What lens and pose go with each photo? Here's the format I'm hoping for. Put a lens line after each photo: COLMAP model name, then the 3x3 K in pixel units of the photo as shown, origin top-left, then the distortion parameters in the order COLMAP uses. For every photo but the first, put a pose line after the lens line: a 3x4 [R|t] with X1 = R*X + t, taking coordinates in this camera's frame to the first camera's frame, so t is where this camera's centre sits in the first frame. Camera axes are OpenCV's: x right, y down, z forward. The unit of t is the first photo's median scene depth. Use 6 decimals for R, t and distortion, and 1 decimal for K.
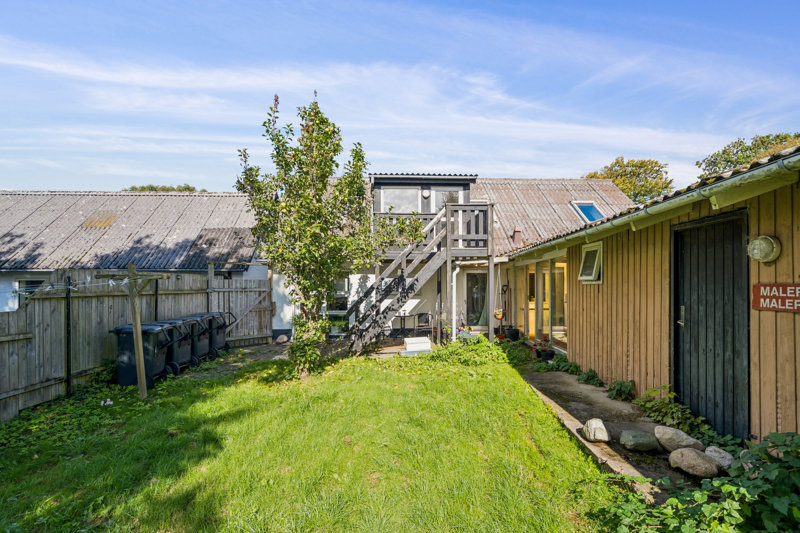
lens RADIAL K [[360.3, 0, 402.0], [0, 360.3, 280.7], [0, 0, 1]] dist [-0.001292, -0.000005]
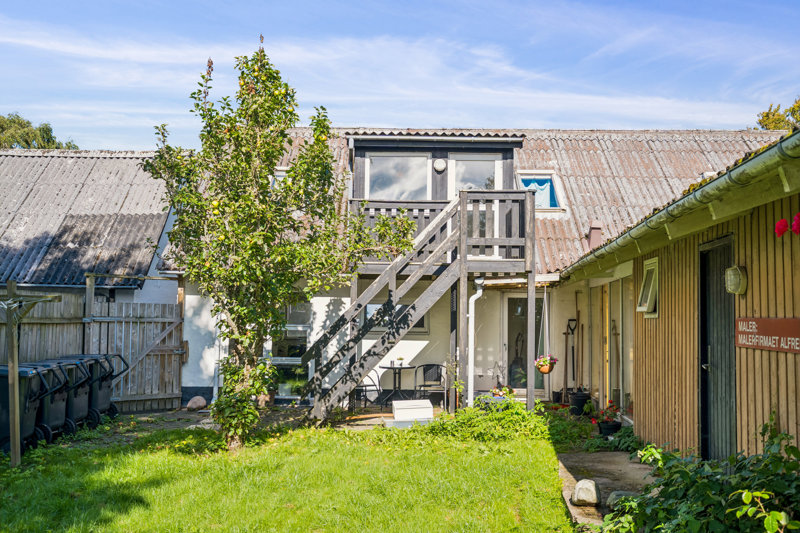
lens RADIAL K [[751.0, 0, 400.0], [0, 751.0, 266.5], [0, 0, 1]] dist [0.005591, 0.007455]
pose [[0.998951, 0.012897, -0.043945, 0.097101], [-0.015319, 0.998357, -0.055218, -0.002324], [0.043161, 0.055833, 0.997507, -0.418934]]
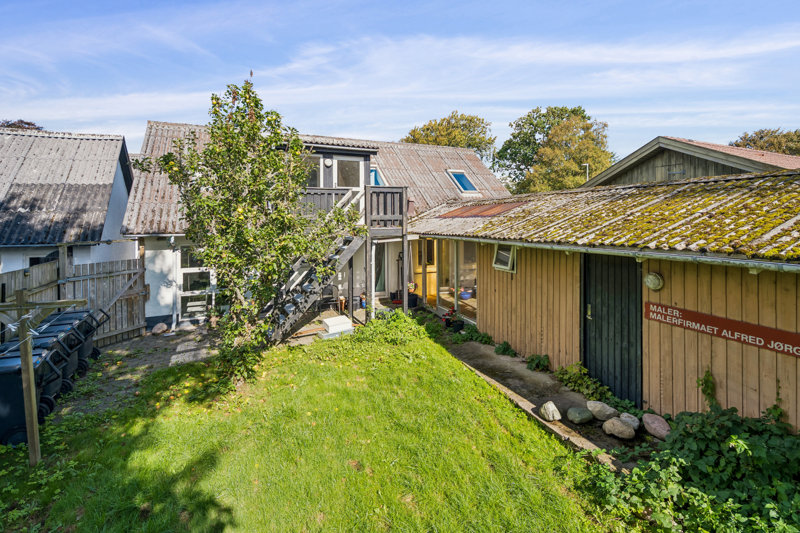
lens RADIAL K [[371.5, 0, 397.2], [0, 371.5, 221.2], [0, 0, 1]] dist [-0.000580, 0.000204]
pose [[0.919589, -0.005928, 0.392838, -0.270790], [0.001409, 0.999929, 0.011792, -0.158337], [-0.392880, -0.010291, 0.919532, -0.011428]]
